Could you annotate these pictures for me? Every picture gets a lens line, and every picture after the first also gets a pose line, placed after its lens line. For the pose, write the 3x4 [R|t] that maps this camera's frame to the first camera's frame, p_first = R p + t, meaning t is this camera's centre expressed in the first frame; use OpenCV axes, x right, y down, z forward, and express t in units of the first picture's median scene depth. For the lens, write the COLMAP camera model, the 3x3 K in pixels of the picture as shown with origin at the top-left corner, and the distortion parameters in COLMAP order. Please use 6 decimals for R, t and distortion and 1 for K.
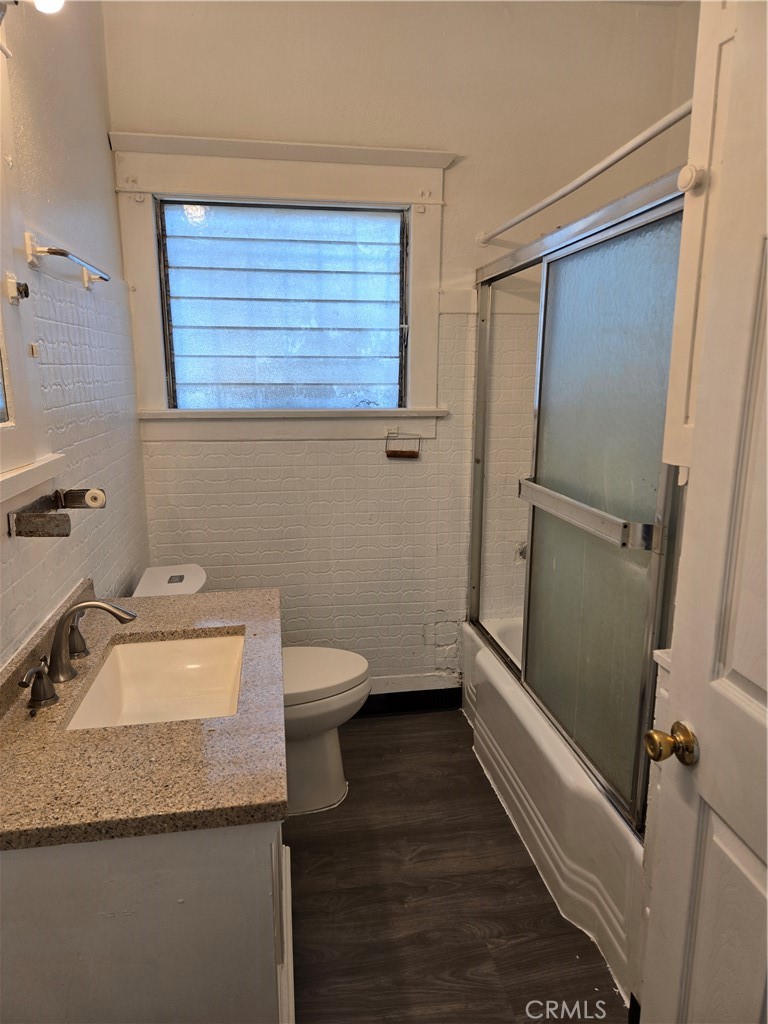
lens RADIAL K [[689.3, 0, 386.7], [0, 689.3, 518.1], [0, 0, 1]] dist [0.049940, -0.039794]
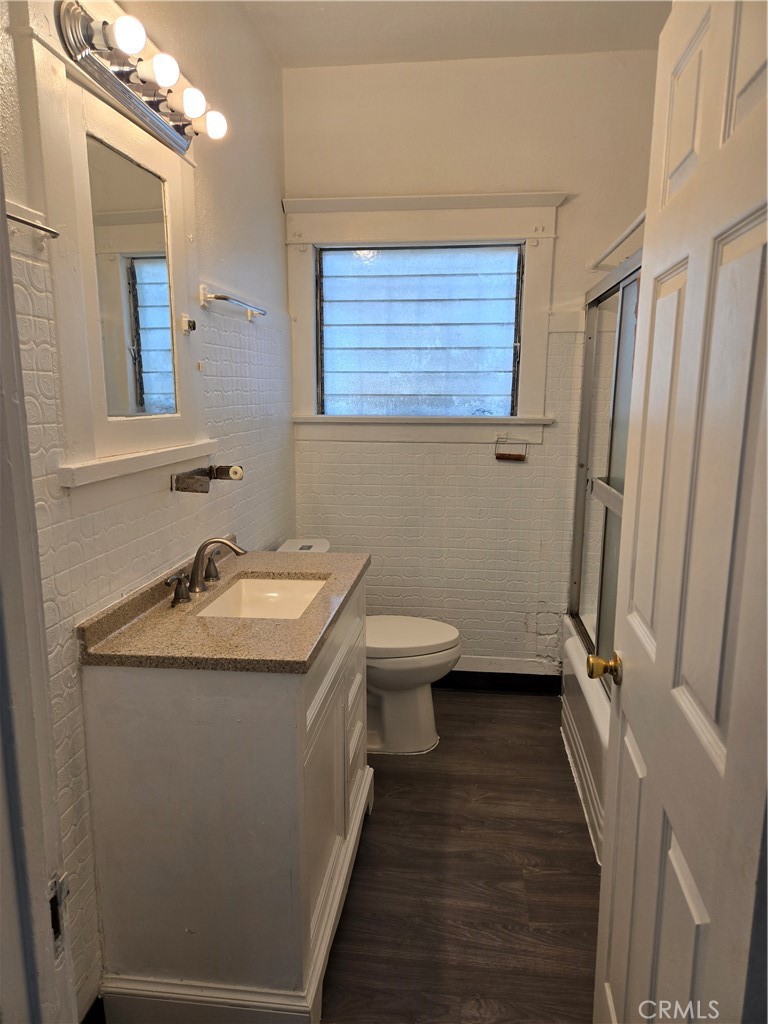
lens RADIAL K [[689.3, 0, 388.3], [0, 689.3, 512.1], [0, 0, 1]] dist [0.049940, -0.039794]
pose [[0.962260, 0.050156, -0.267470, 0.160913], [-0.059437, 0.997875, -0.026711, 0.045349], [0.265562, 0.041600, 0.963196, -0.157763]]
